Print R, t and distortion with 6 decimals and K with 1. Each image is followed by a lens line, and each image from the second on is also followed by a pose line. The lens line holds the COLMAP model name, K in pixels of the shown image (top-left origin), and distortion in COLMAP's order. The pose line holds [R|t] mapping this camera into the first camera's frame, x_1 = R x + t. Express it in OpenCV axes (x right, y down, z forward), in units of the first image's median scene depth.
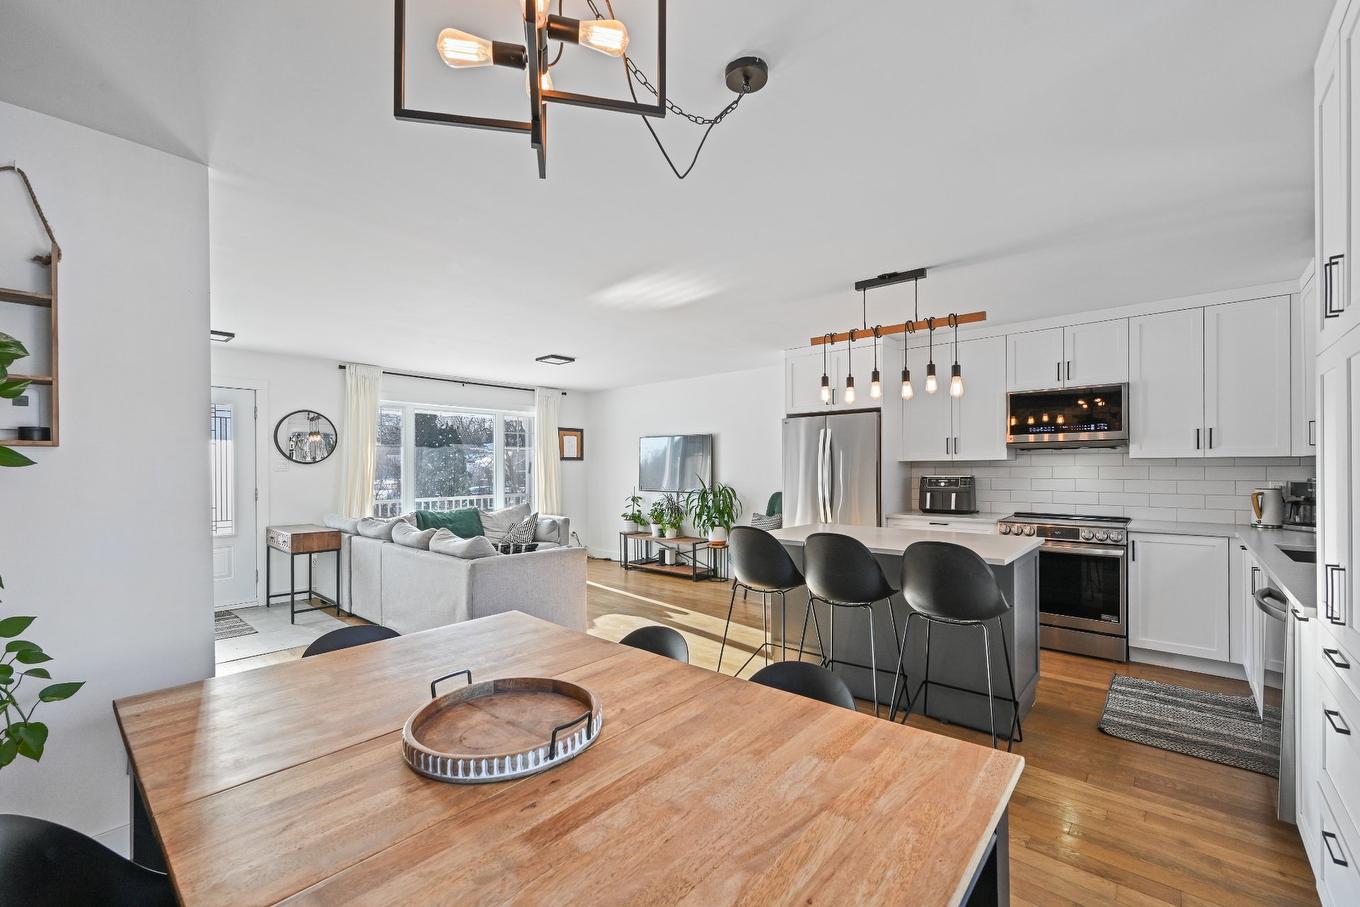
lens RADIAL K [[565.3, 0, 682.4], [0, 565.3, 468.2], [0, 0, 1]] dist [0.001520, -0.000078]
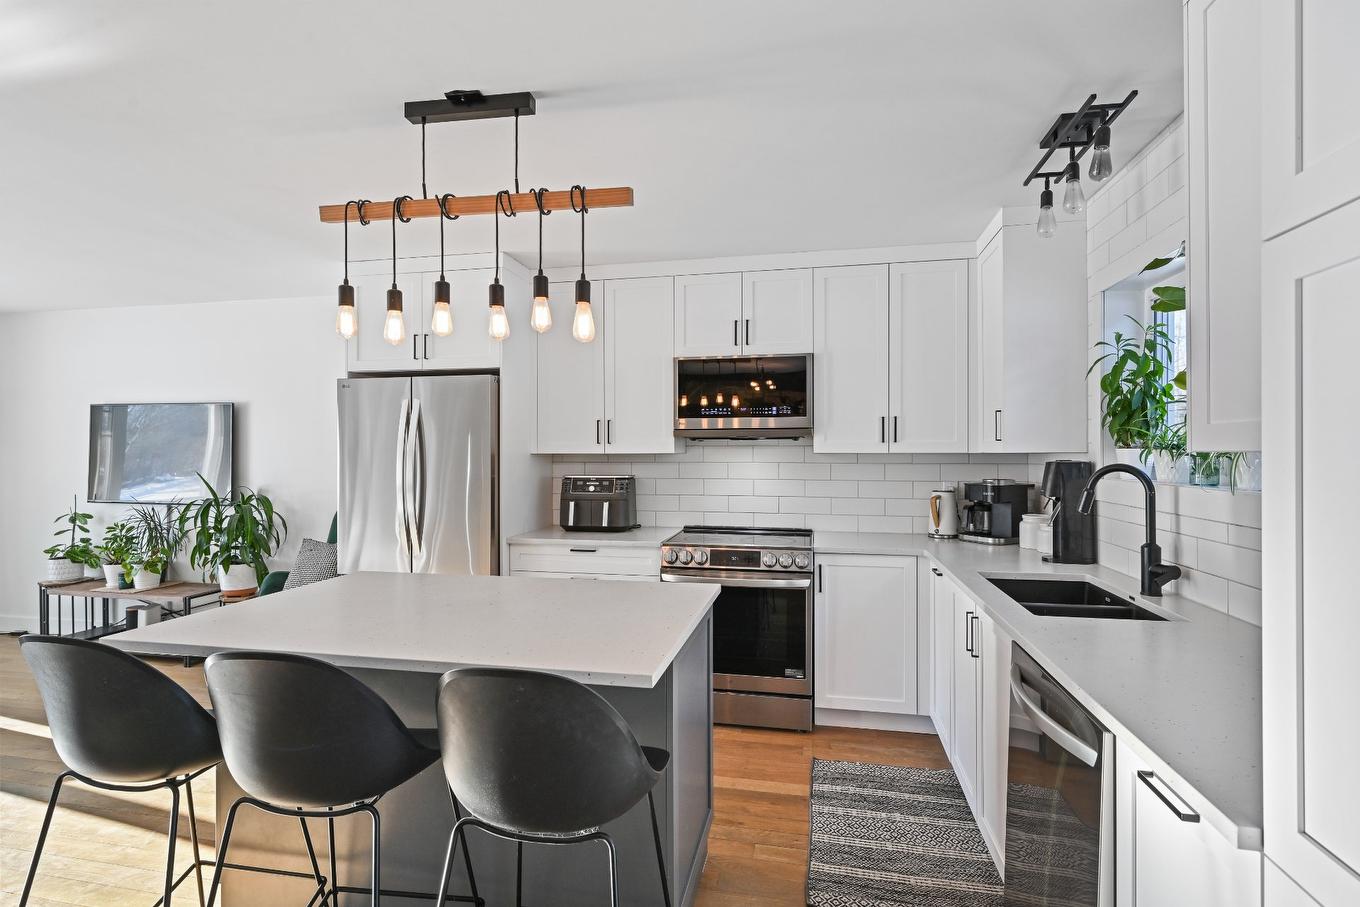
lens RADIAL K [[674.8, 0, 680.0], [0, 674.8, 453.5], [0, 0, 1]] dist [-0.000643, -0.000184]
pose [[0.869976, 0.004693, 0.493072, 0.183807], [-0.003596, 0.999989, -0.003173, -0.013201], [-0.493081, 0.000987, 0.869983, 0.294136]]
